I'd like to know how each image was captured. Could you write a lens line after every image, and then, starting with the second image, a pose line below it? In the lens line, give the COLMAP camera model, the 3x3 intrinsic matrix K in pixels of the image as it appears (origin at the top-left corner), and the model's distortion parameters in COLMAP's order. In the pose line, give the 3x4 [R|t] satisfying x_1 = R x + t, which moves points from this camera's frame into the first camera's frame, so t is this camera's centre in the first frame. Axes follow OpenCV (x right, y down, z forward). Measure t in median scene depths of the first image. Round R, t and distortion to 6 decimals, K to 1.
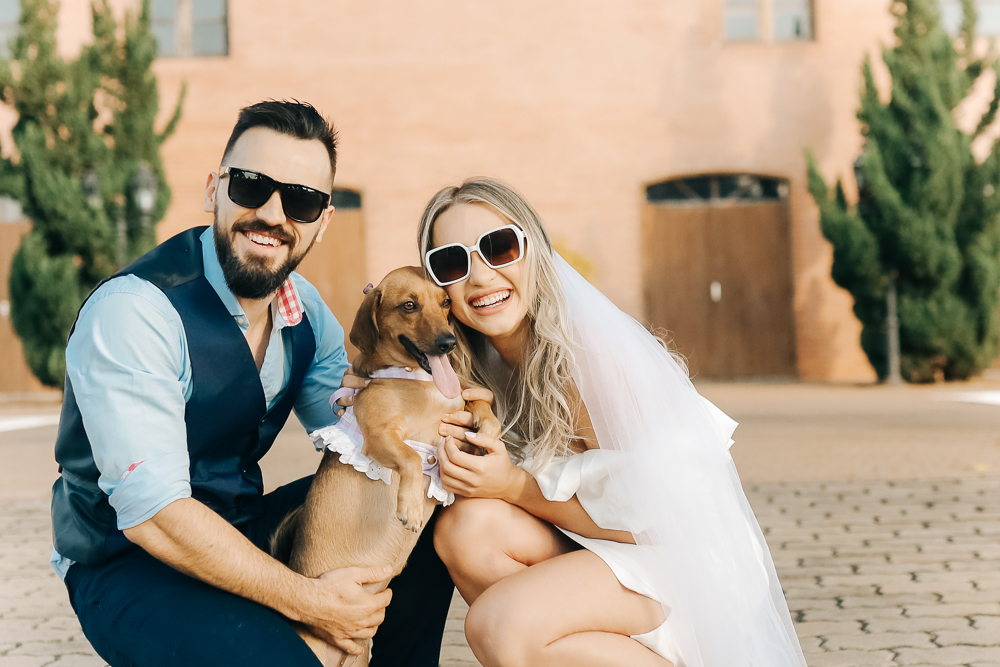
lens RADIAL K [[1635.8, 0, 471.8], [0, 1635.8, 334.4], [0, 0, 1]] dist [-0.040900, -0.018372]
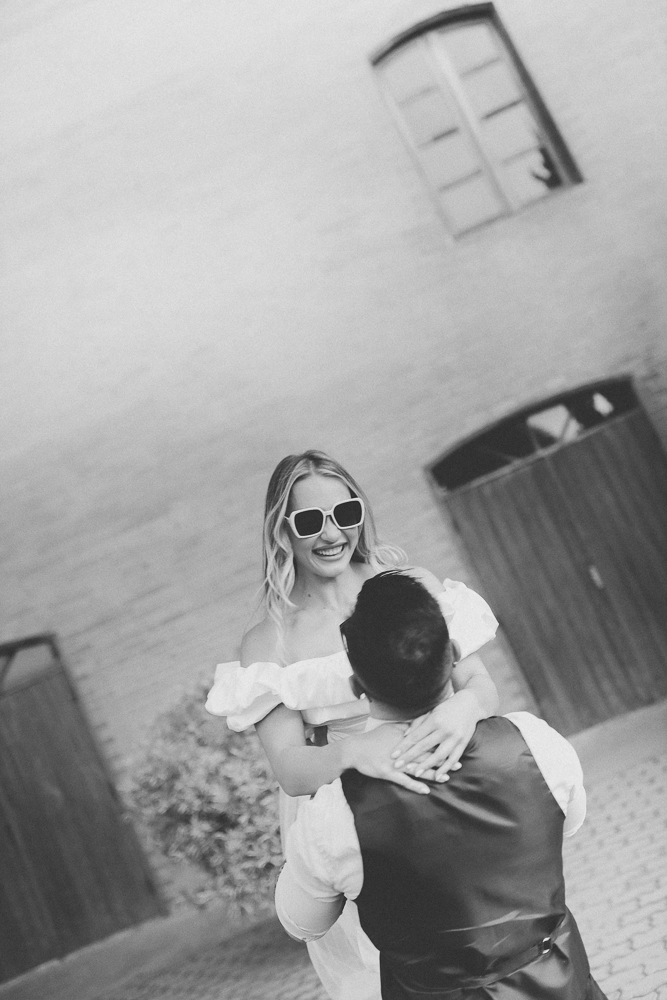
lens RADIAL K [[962.6, 0, 331.6], [0, 962.6, 506.6], [0, 0, 1]] dist [-0.050428, 0.066081]
pose [[0.922229, -0.385364, -0.031446, 0.086570], [0.381276, 0.919917, -0.091547, -0.066368], [0.064207, 0.072438, 0.995304, 0.707773]]
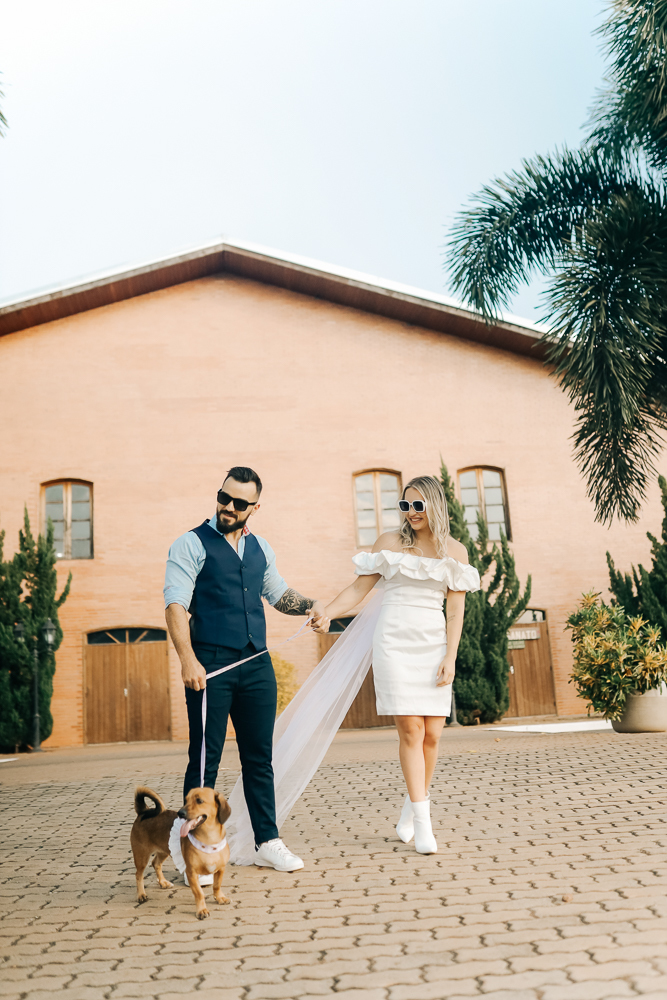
lens RADIAL K [[978.4, 0, 337.1], [0, 978.4, 514.7], [0, 0, 1]] dist [-0.040882, -0.001886]
pose [[0.992051, -0.010890, 0.125364, -0.015180], [0.035243, 0.980422, -0.193726, 0.005364], [-0.120800, 0.196604, 0.973013, -0.131240]]
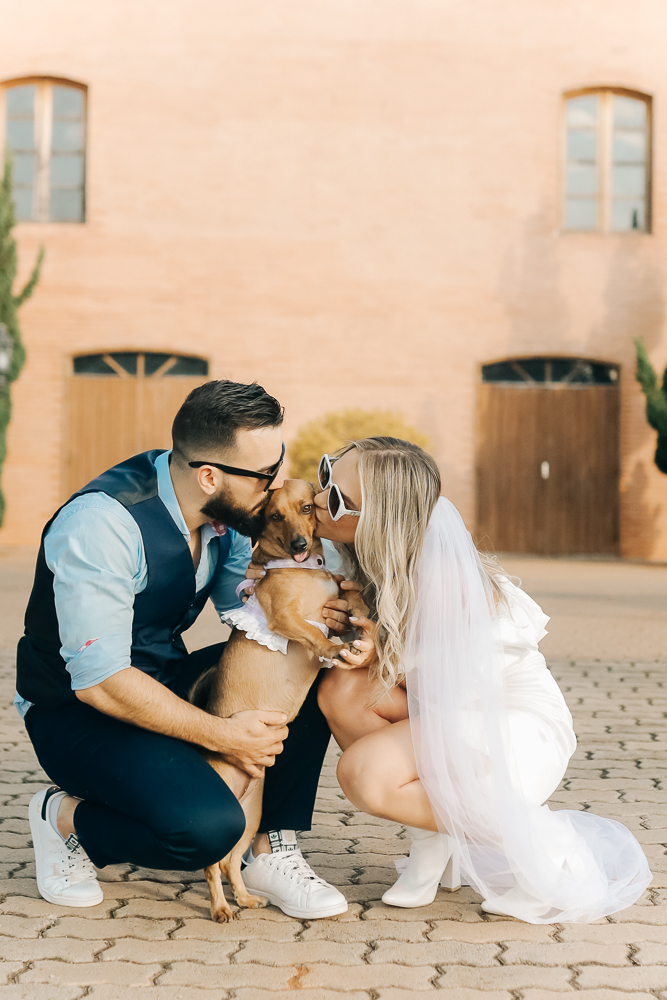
lens RADIAL K [[1627.2, 0, 335.5], [0, 1627.2, 524.7], [0, 0, 1]] dist [-0.040740, -0.019278]
pose [[0.998938, 0.040570, 0.021832, -0.006113], [-0.040976, 0.998989, 0.018490, -0.005840], [-0.021060, -0.019365, 0.999591, -0.038709]]
